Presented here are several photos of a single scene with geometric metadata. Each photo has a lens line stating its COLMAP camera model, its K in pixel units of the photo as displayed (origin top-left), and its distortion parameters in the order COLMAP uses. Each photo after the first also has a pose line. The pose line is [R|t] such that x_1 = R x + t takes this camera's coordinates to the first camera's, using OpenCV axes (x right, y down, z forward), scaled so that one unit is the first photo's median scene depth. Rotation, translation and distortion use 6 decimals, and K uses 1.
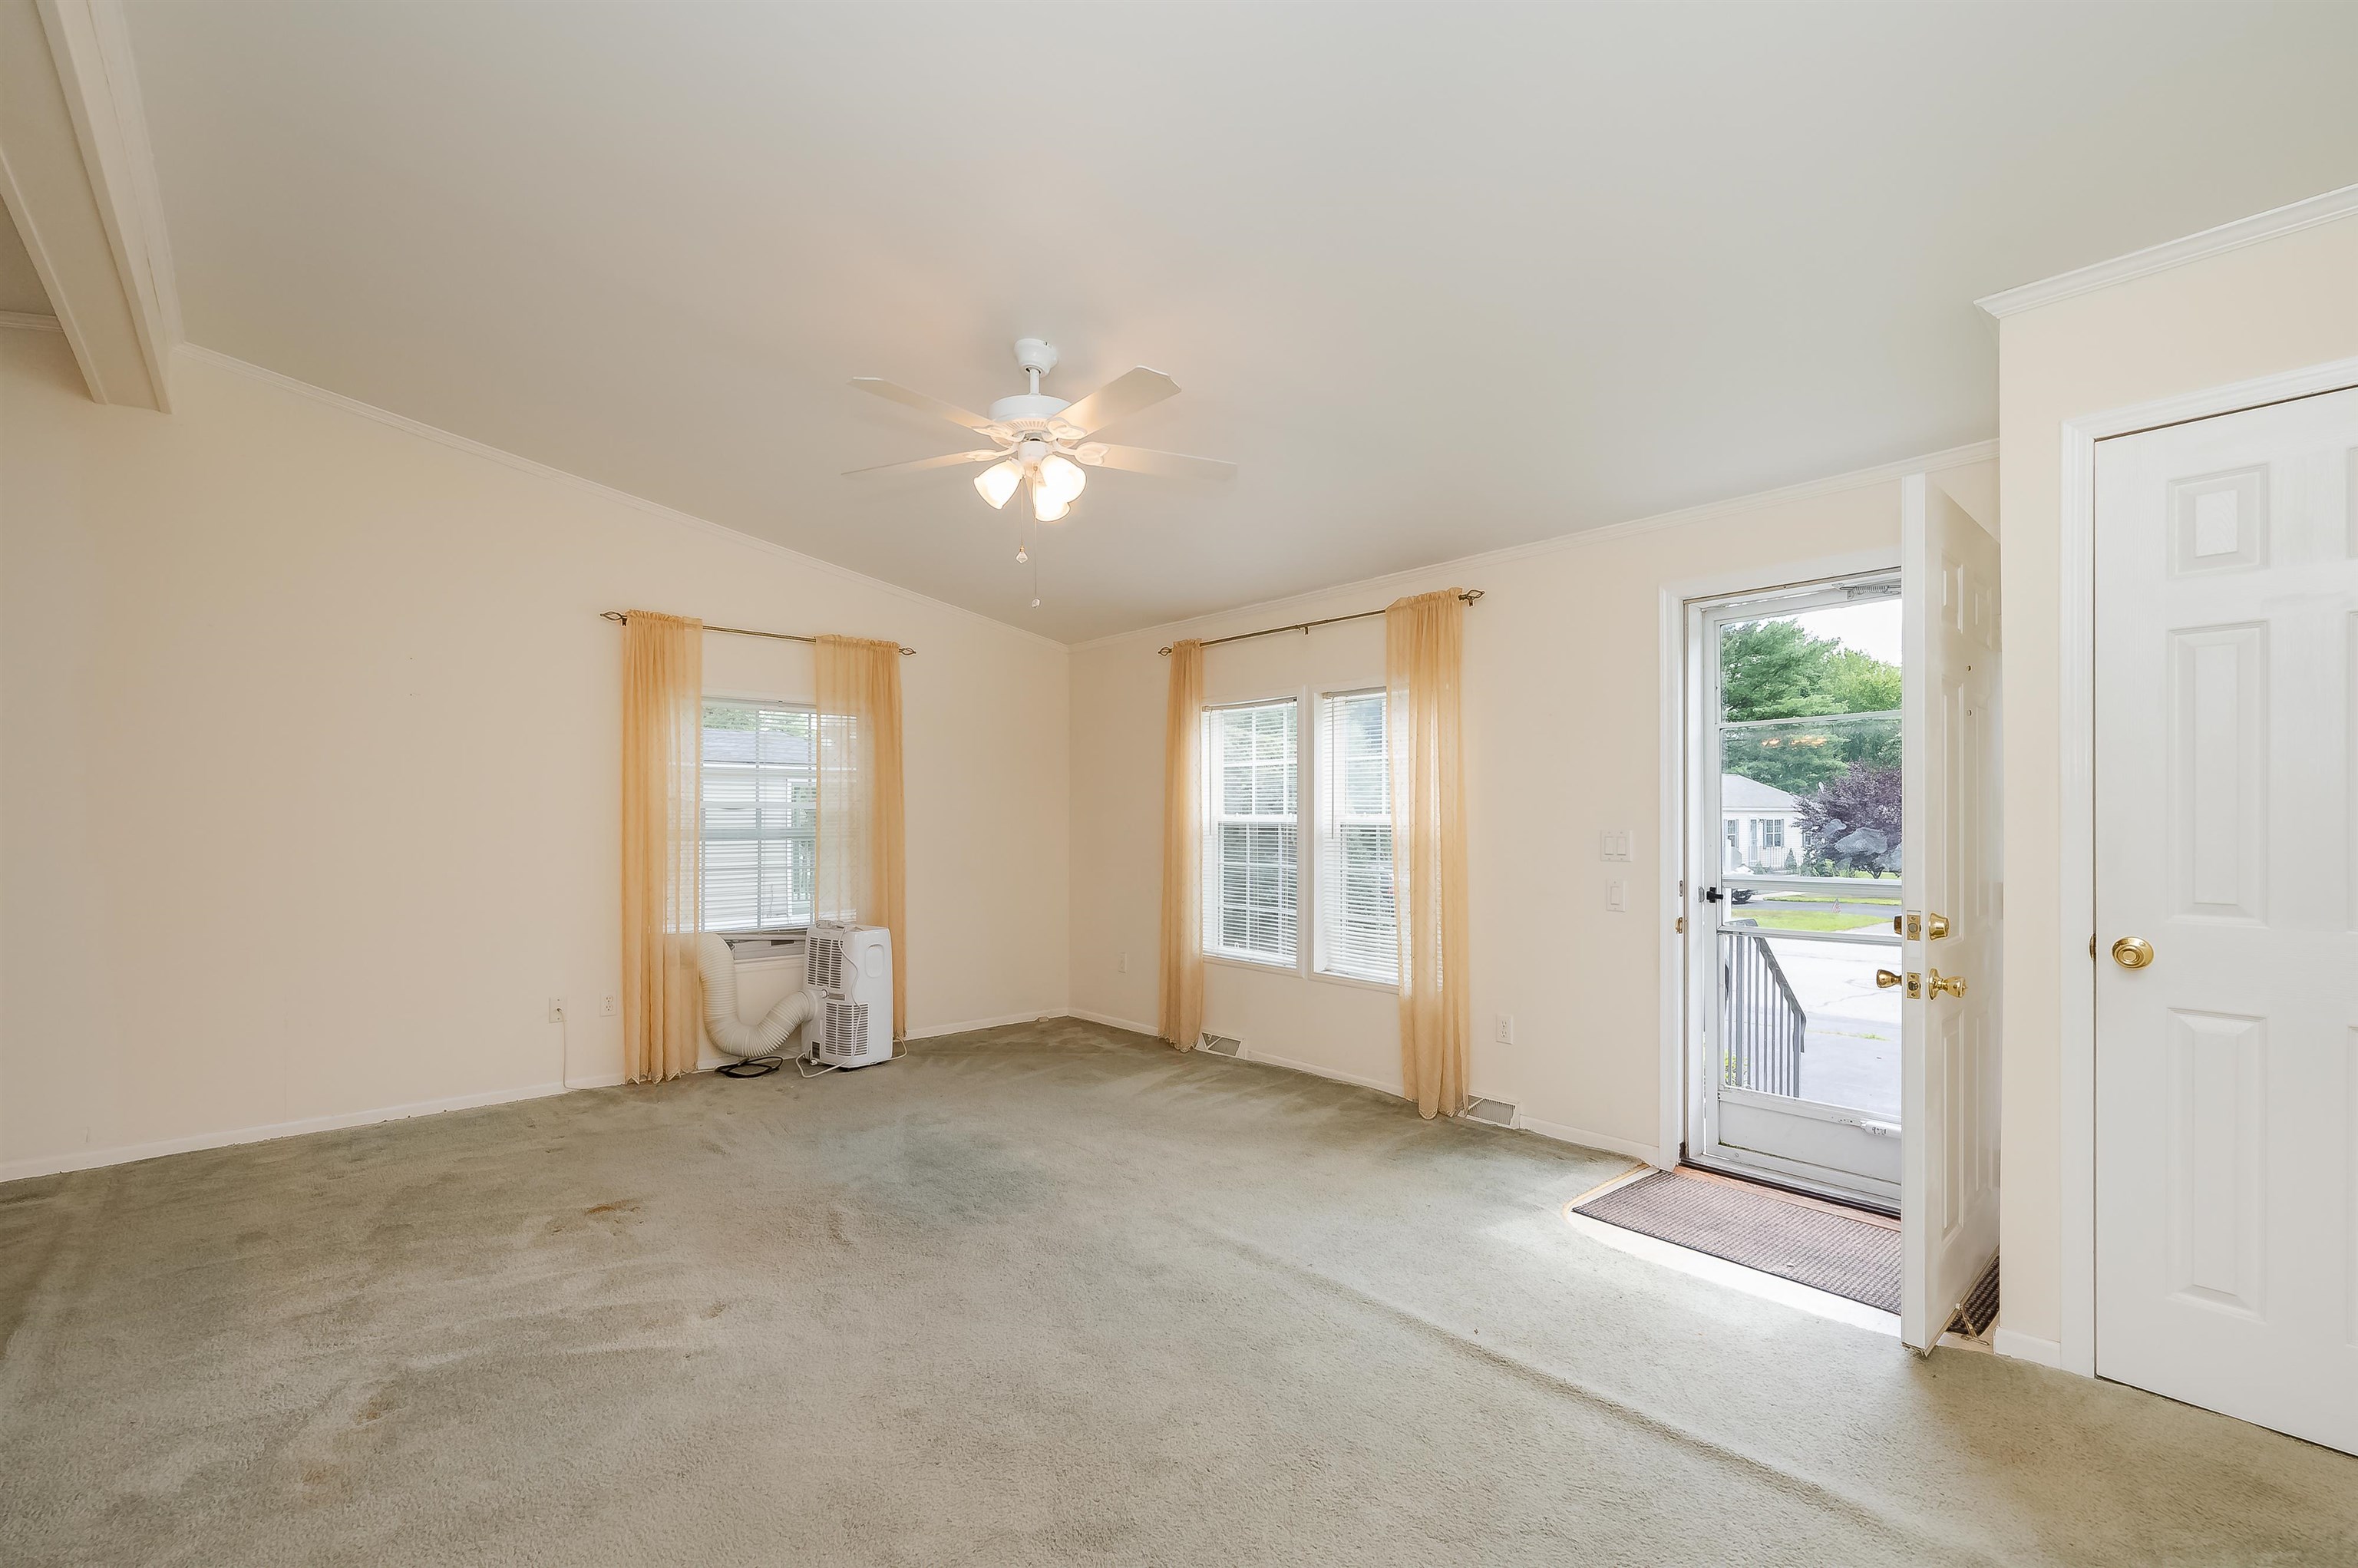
lens RADIAL K [[1001.8, 0, 1176.7], [0, 1001.8, 812.0], [0, 0, 1]] dist [-0.001475, -0.000091]
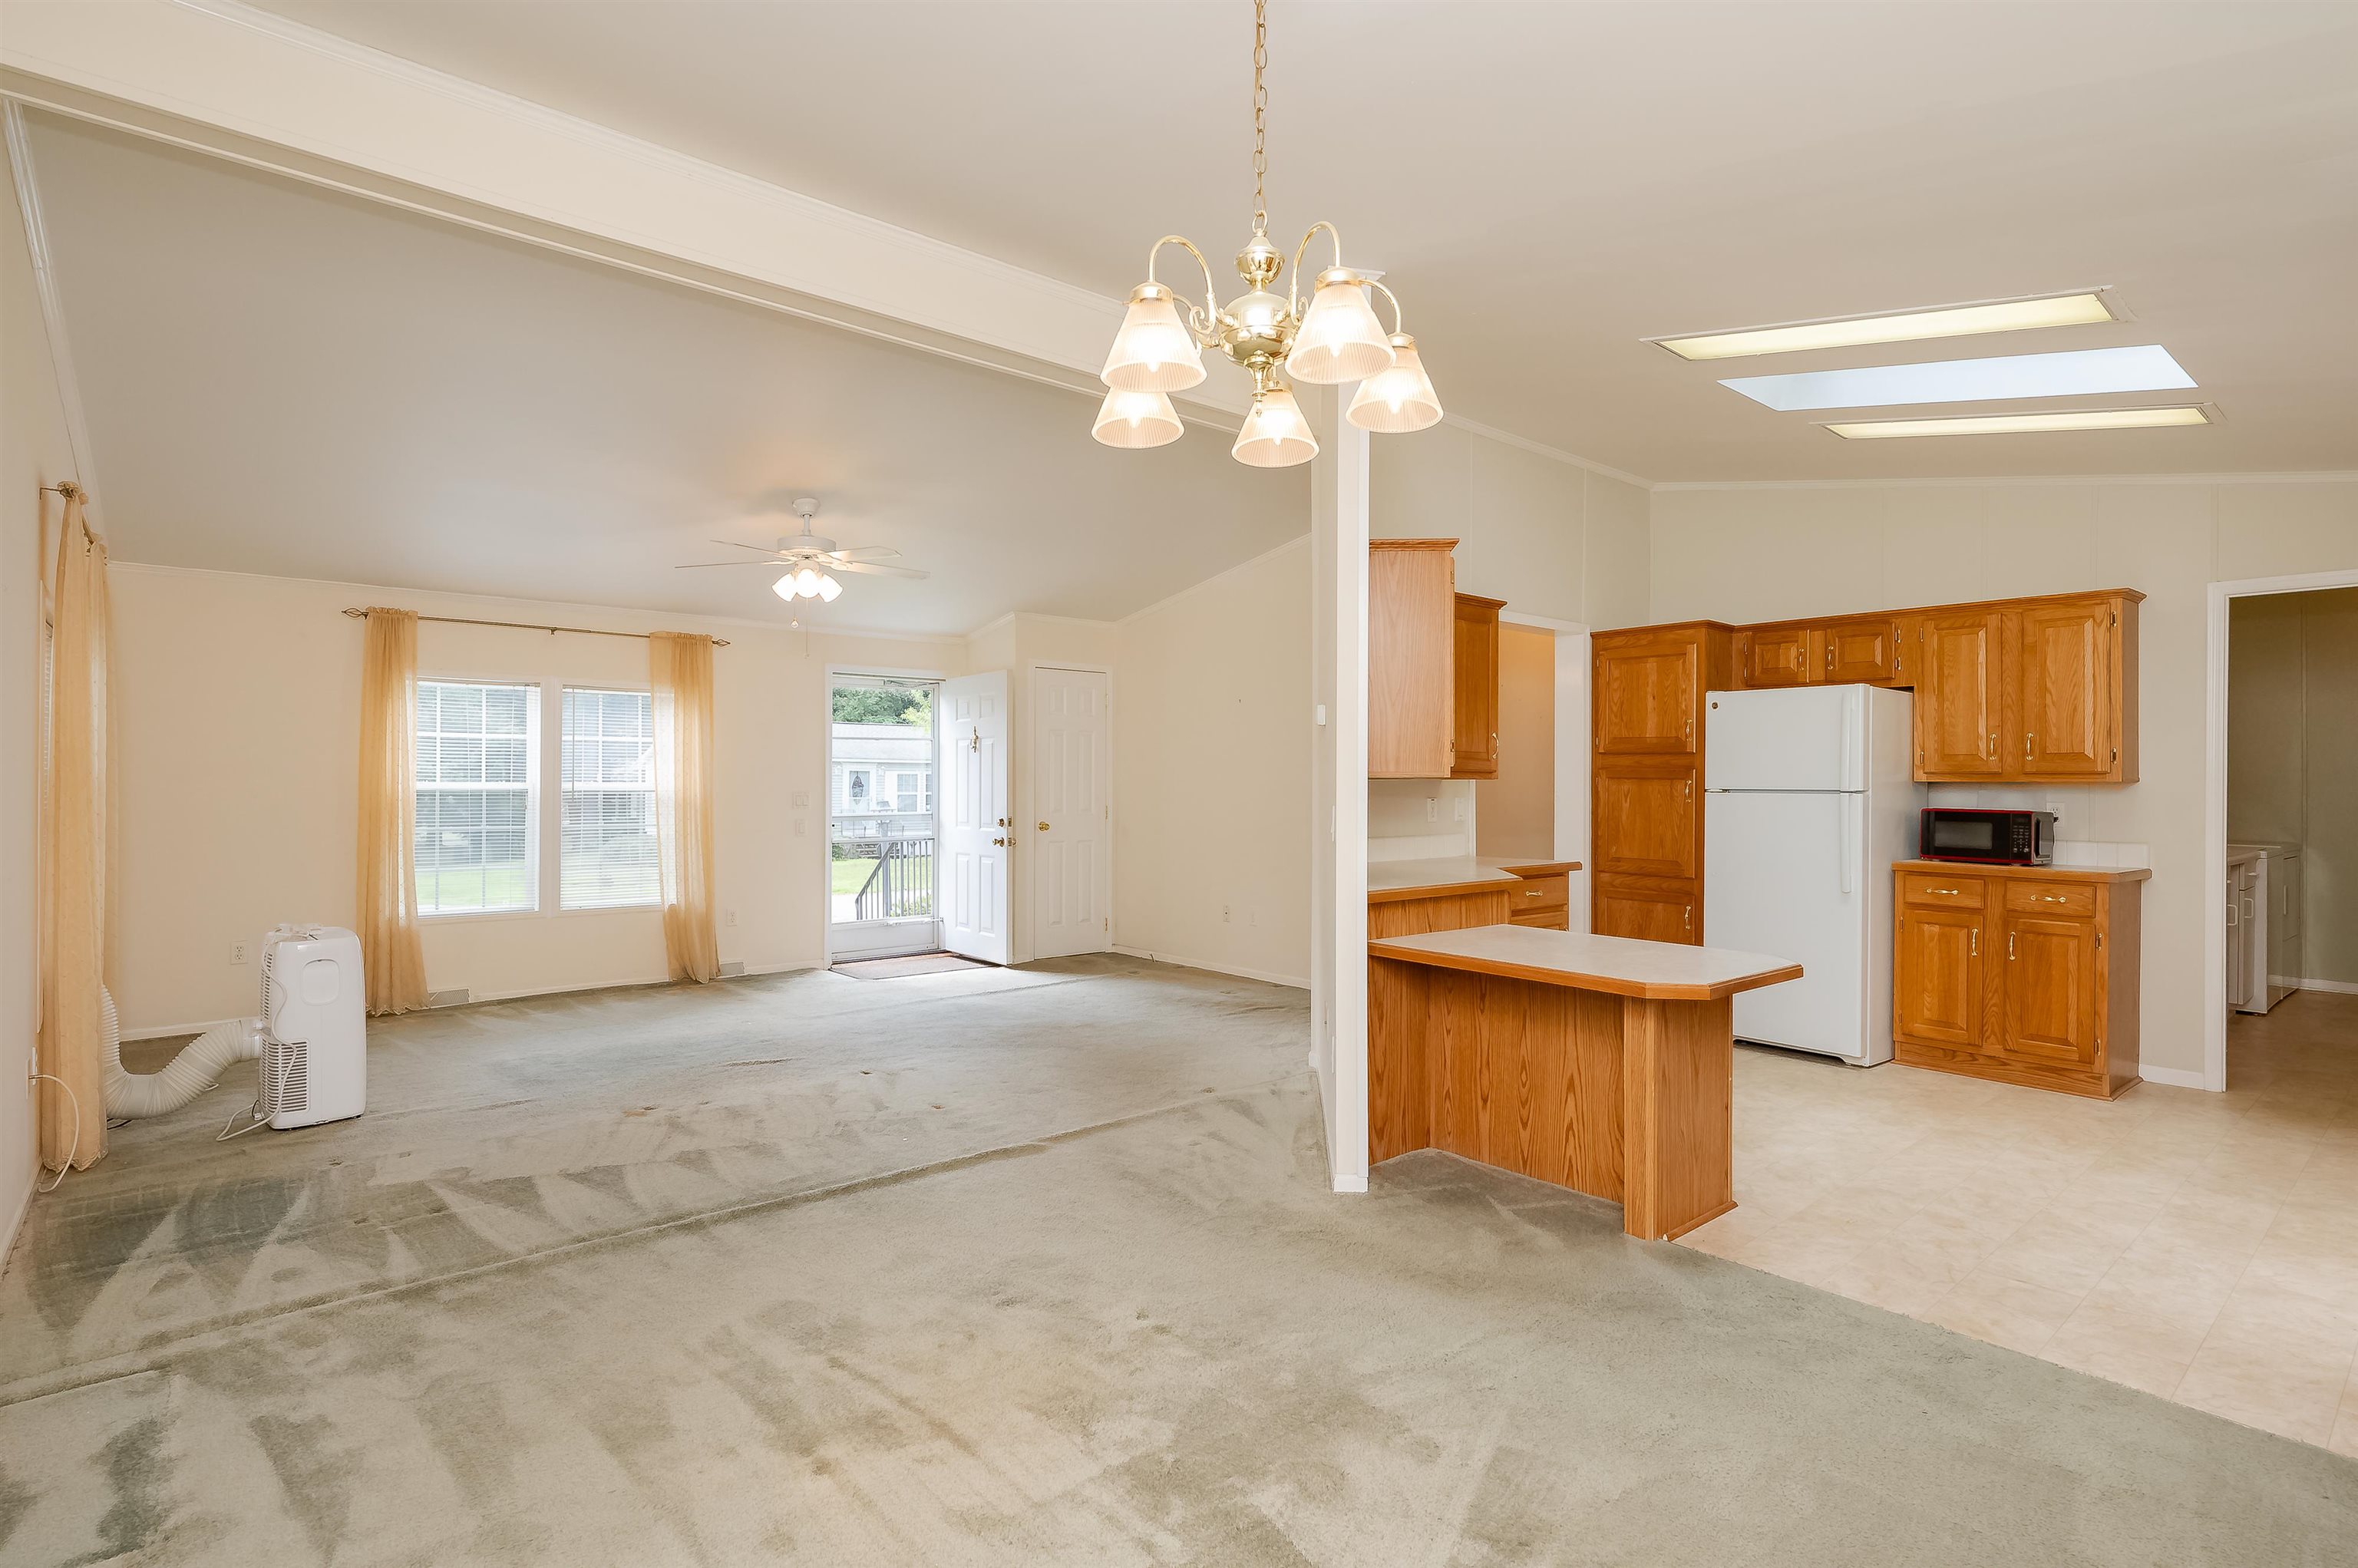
lens RADIAL K [[1168.9, 0, 1179.0], [0, 1168.9, 784.0], [0, 0, 1]] dist [0.000538, 0.000100]
pose [[0.015560, 0.000375, 0.999879, -1.301012], [-0.004822, 0.999988, -0.000300, 0.001523], [-0.999867, -0.004817, 0.015561, 0.219394]]
